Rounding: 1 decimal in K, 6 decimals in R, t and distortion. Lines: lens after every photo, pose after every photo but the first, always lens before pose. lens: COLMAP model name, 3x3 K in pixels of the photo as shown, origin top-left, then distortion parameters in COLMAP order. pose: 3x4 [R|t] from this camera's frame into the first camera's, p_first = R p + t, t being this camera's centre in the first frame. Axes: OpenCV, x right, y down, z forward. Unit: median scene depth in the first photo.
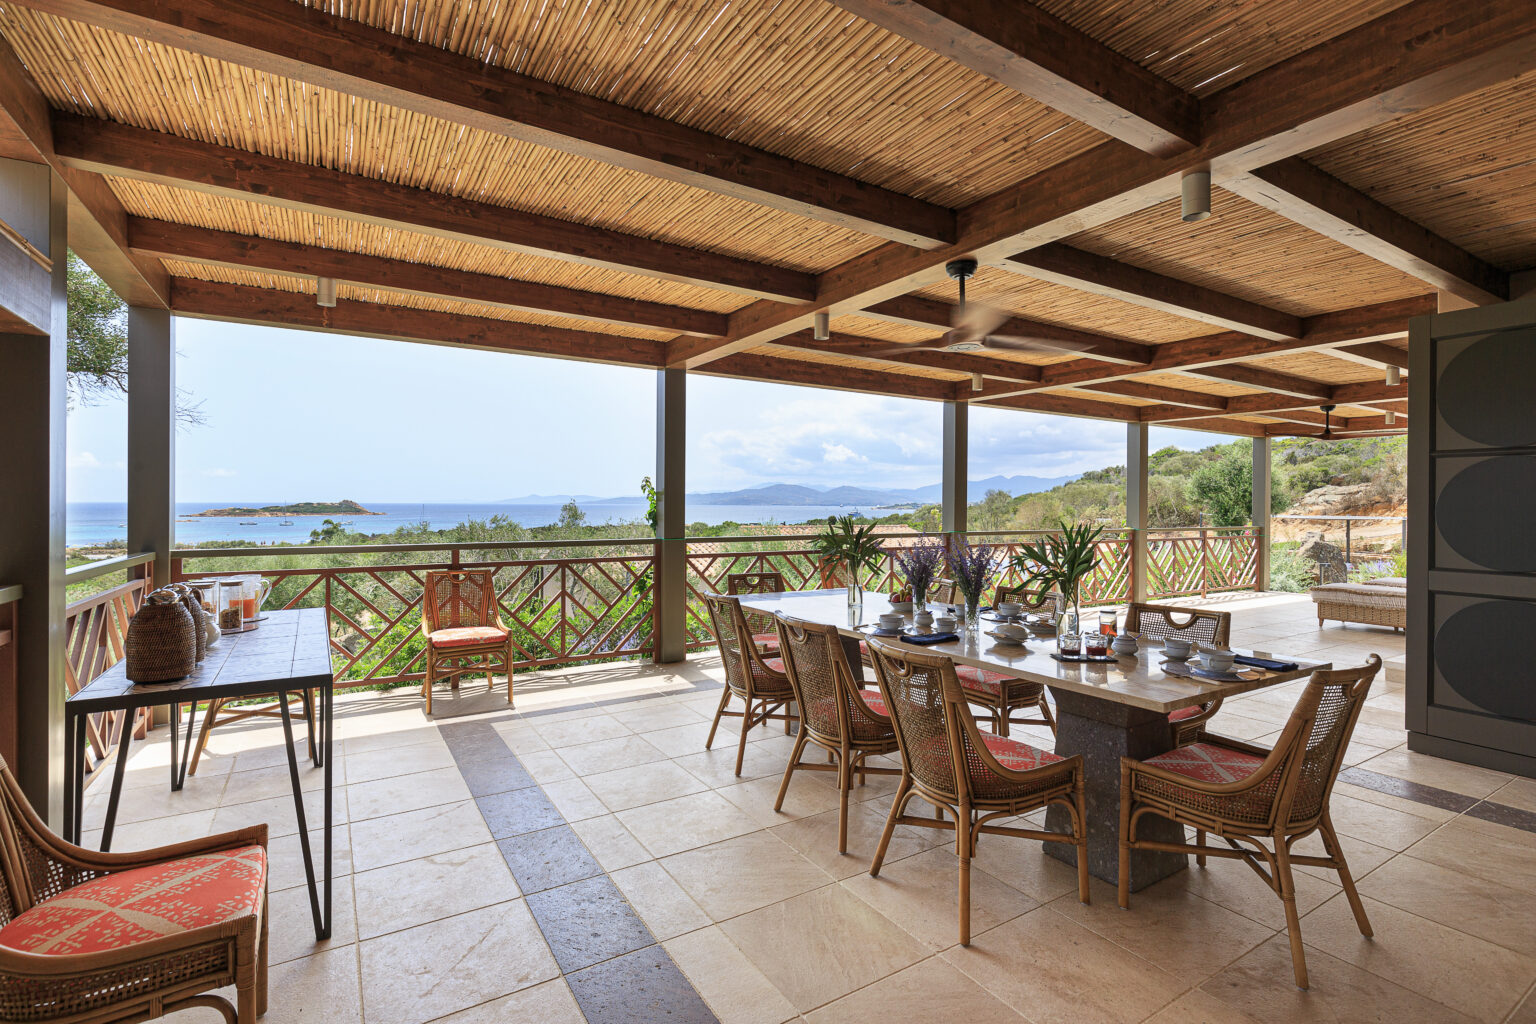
lens RADIAL K [[726.0, 0, 797.4], [0, 726.0, 510.1], [0, 0, 1]] dist [-0.000123, -0.000068]
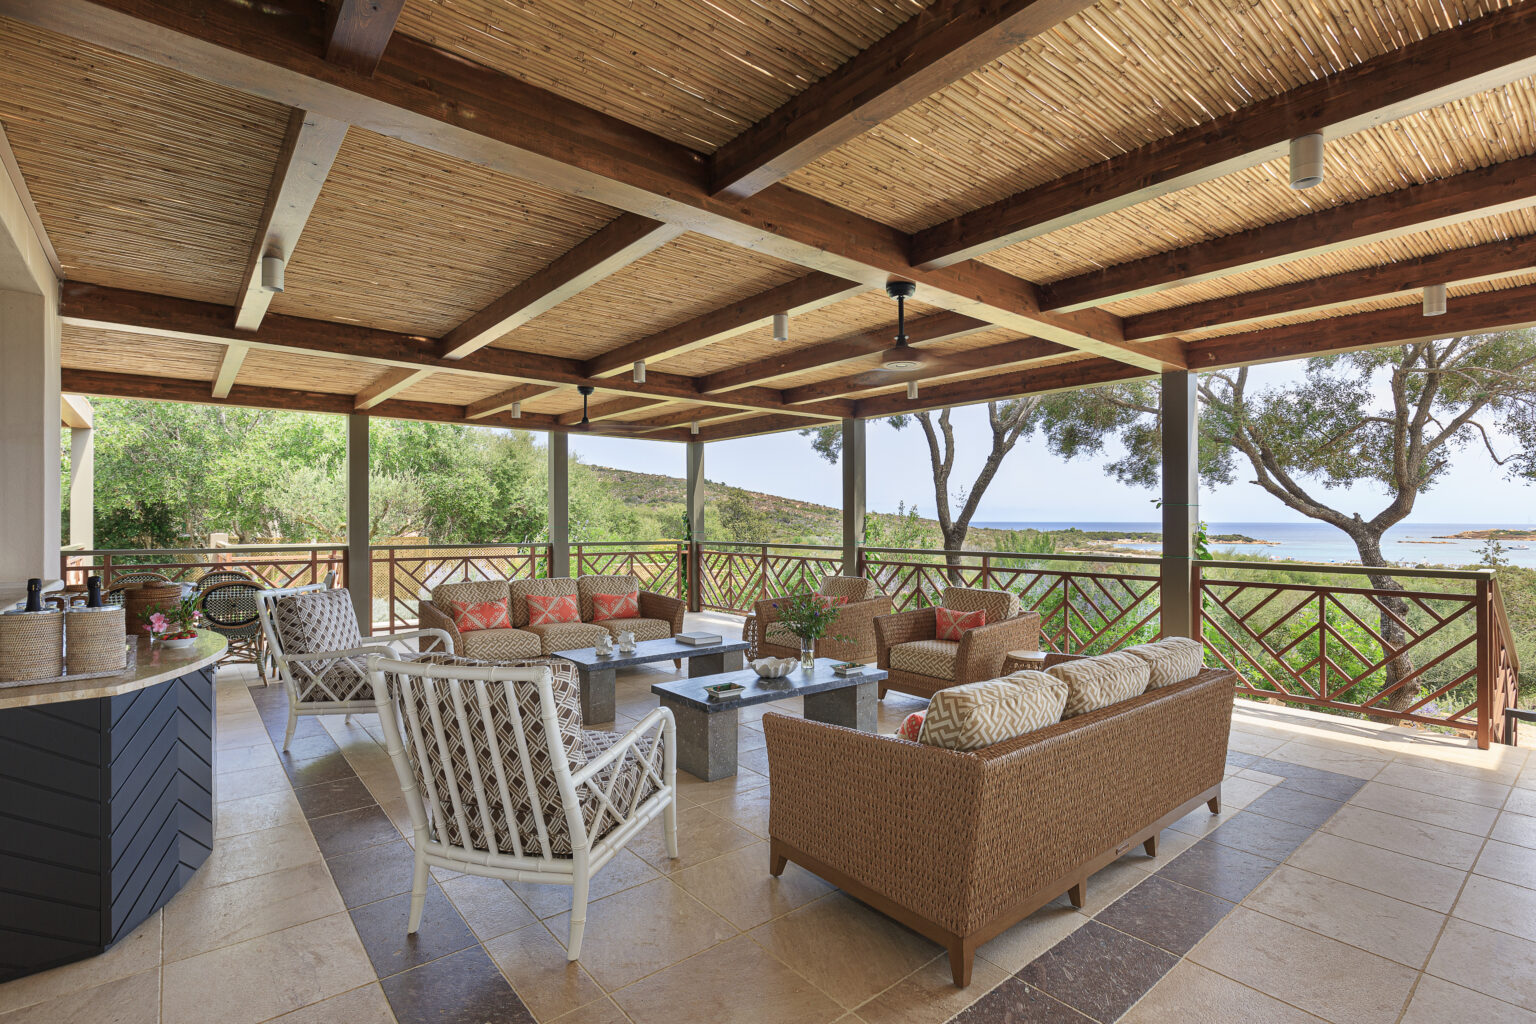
lens RADIAL K [[726.0, 0, 797.4], [0, 726.0, 510.1], [0, 0, 1]] dist [-0.000123, -0.000068]
pose [[0.133963, -0.018695, -0.990810, 0.795295], [-0.010640, 0.999737, -0.020302, 0.000274], [0.990929, 0.013262, 0.133729, 0.487409]]
